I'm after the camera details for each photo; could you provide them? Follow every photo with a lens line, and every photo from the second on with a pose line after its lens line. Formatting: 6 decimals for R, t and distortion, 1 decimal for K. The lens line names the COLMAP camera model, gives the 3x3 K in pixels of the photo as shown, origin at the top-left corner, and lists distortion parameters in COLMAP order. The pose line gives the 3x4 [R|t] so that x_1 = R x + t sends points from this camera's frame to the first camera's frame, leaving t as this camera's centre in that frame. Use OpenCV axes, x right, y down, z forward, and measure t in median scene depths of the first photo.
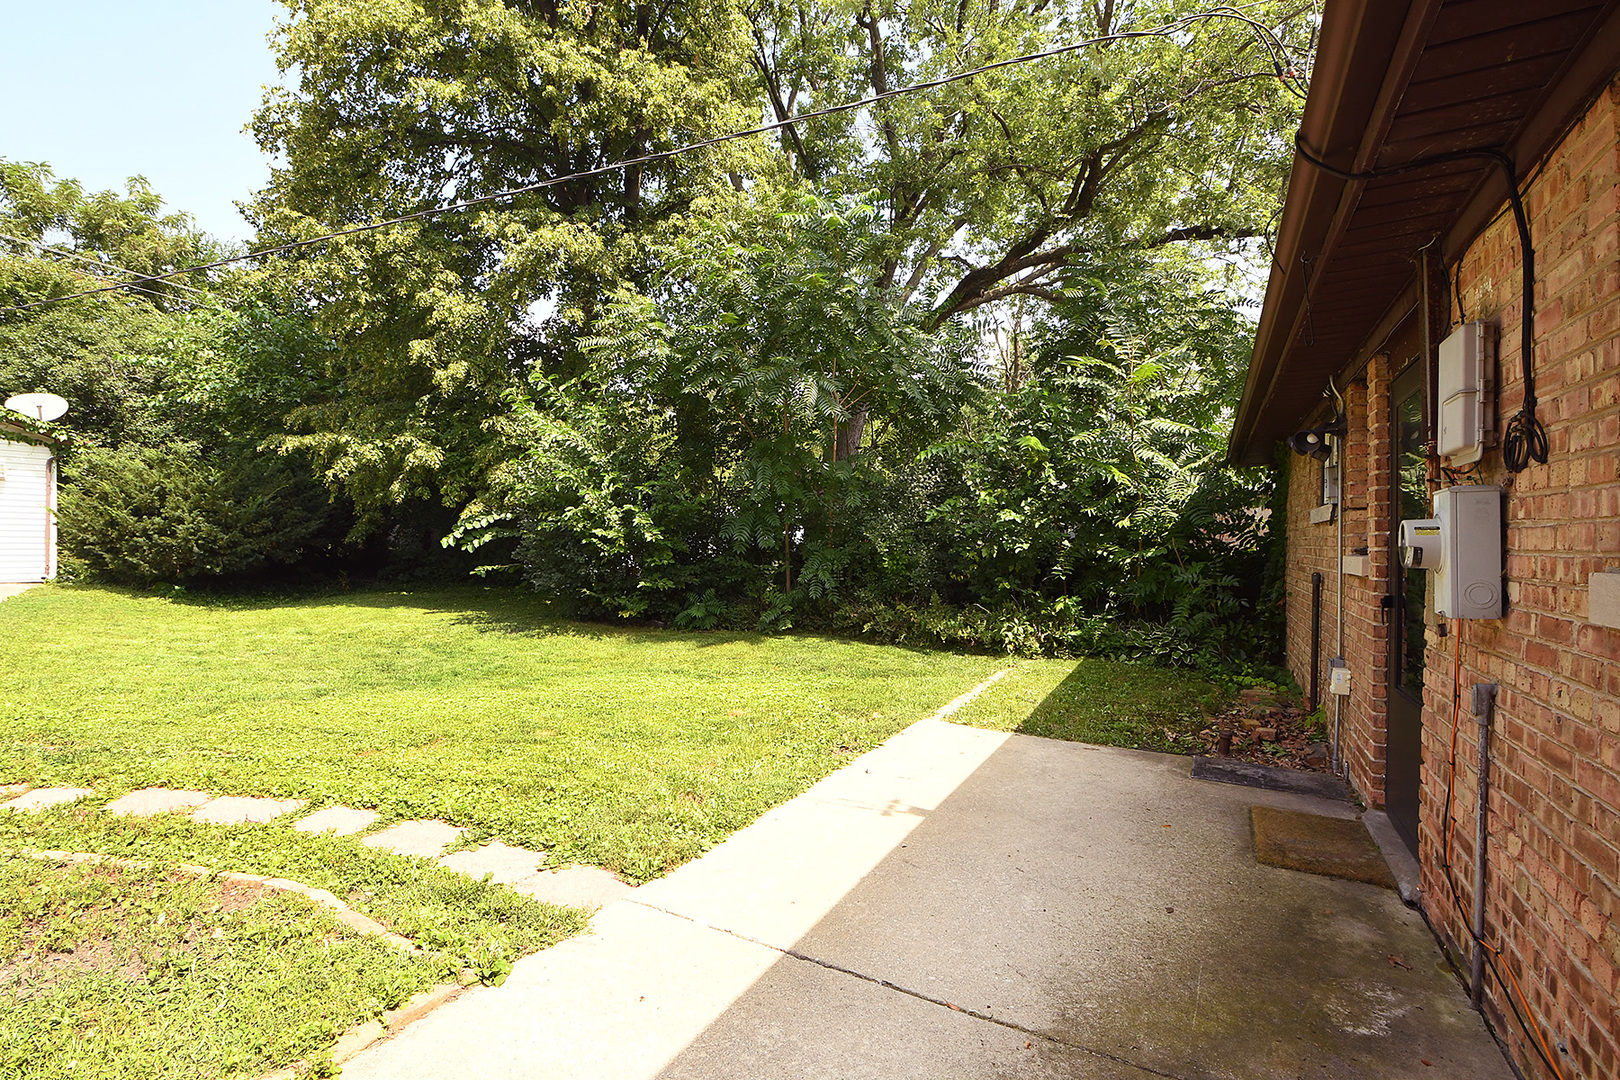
lens RADIAL K [[713.2, 0, 812.1], [0, 713.2, 545.4], [0, 0, 1]] dist [0.003247, -0.008088]
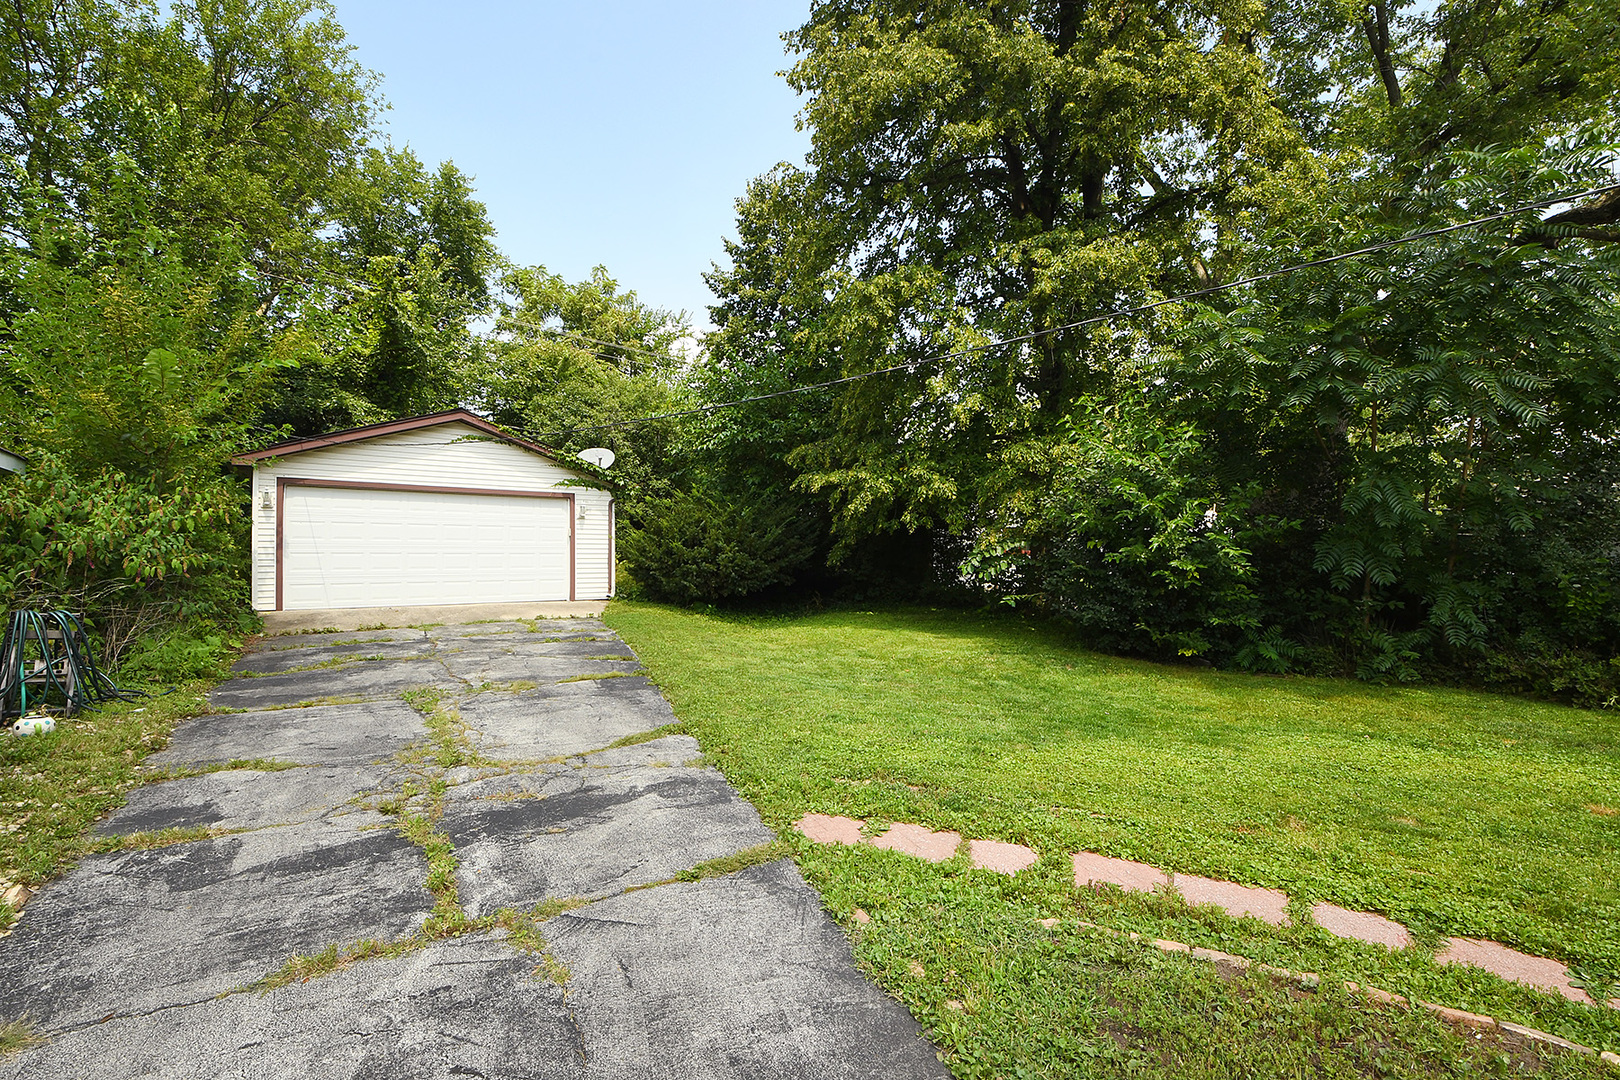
lens RADIAL K [[713.2, 0, 810.0], [0, 713.2, 546.5], [0, 0, 1]] dist [0.003247, -0.008088]
pose [[0.922177, -0.009664, -0.386649, -0.307062], [0.006094, 0.999927, -0.010457, -0.028597], [0.386721, 0.007287, 0.922168, -0.029918]]
